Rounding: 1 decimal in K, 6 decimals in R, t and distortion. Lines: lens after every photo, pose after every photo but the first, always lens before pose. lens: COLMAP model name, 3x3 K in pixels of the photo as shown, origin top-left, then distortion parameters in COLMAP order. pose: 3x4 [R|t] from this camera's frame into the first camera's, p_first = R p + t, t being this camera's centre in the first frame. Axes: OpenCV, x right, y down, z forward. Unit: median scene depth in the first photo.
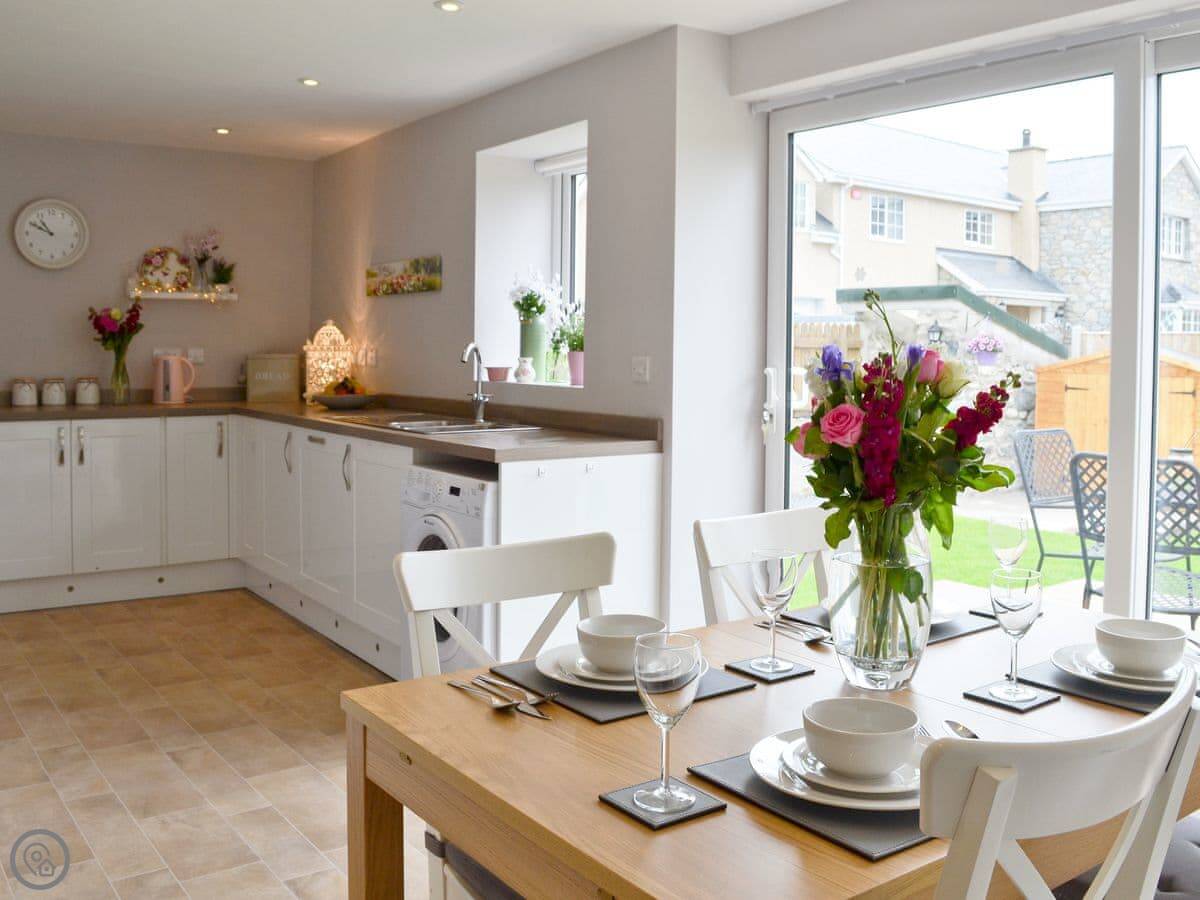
lens RADIAL K [[1102.8, 0, 635.2], [0, 1102.8, 361.0], [0, 0, 1]] dist [-0.078986, 0.000000]
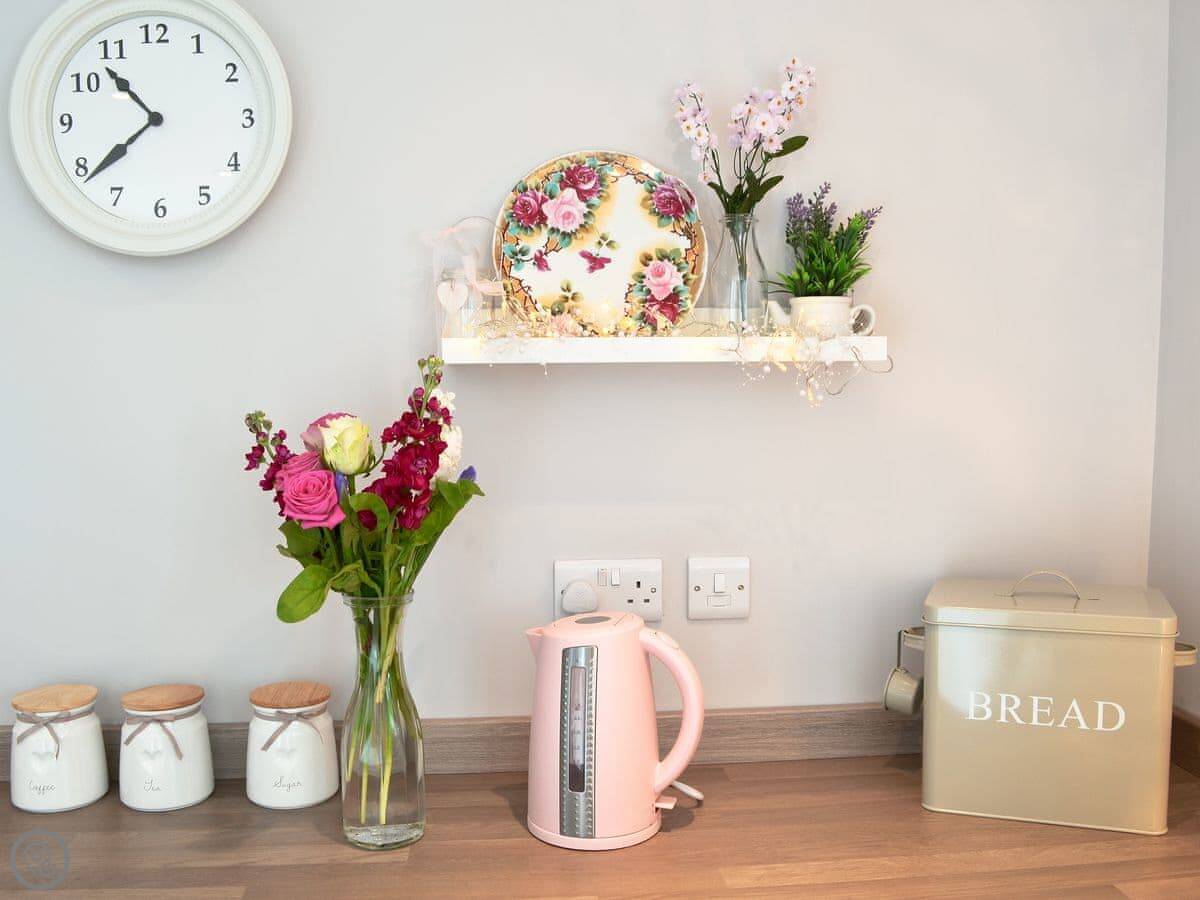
lens RADIAL K [[1102.8, 0, 594.6], [0, 1102.8, 451.3], [0, 0, 1]] dist [-0.078986, 0.000000]
pose [[0.853723, 0.019983, -0.520343, -0.314102], [0.001057, 0.999195, 0.040108, -0.049188], [0.520726, -0.034791, 0.853015, 0.814985]]
